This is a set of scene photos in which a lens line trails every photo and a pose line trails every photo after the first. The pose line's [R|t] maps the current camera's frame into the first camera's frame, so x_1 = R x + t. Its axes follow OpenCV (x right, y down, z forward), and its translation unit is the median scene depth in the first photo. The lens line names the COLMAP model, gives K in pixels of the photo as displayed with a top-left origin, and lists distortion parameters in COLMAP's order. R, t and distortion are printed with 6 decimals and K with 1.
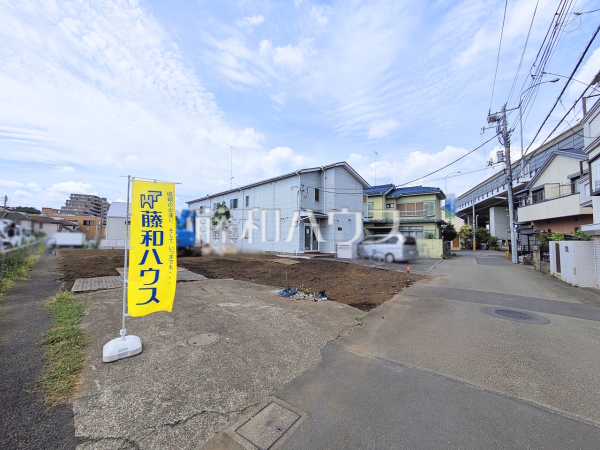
lens RADIAL K [[233.6, 0, 300.0], [0, 233.6, 225.0], [0, 0, 1]] dist [-0.001101, -0.000077]
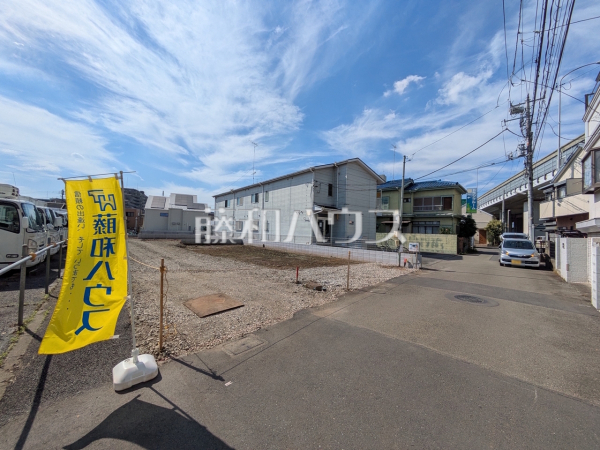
lens RADIAL K [[236.1, 0, 300.0], [0, 236.1, 225.0], [0, 0, 1]] dist [0.002033, 0.000100]
pose [[0.993881, 0.013667, -0.109610, 0.054105], [-0.010420, 0.999491, 0.030145, -0.003359], [0.109966, -0.028819, 0.993517, -0.071125]]
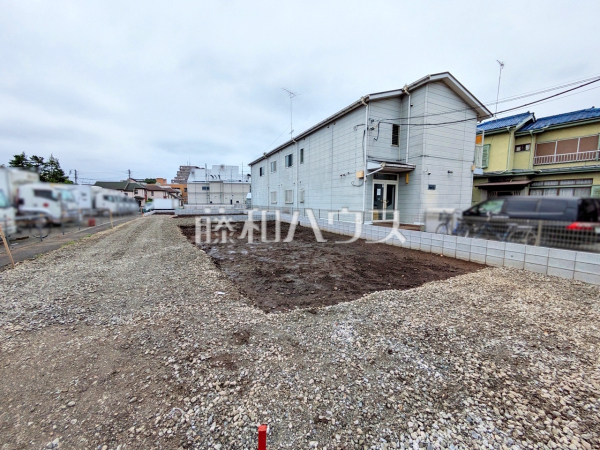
lens RADIAL K [[233.6, 0, 300.0], [0, 233.6, 225.0], [0, 0, 1]] dist [-0.001101, -0.000077]
pose [[0.946650, 0.021119, -0.321570, 0.035251], [0.030016, 0.987734, 0.153231, 0.010380], [0.320862, -0.154708, 0.934405, 0.266716]]
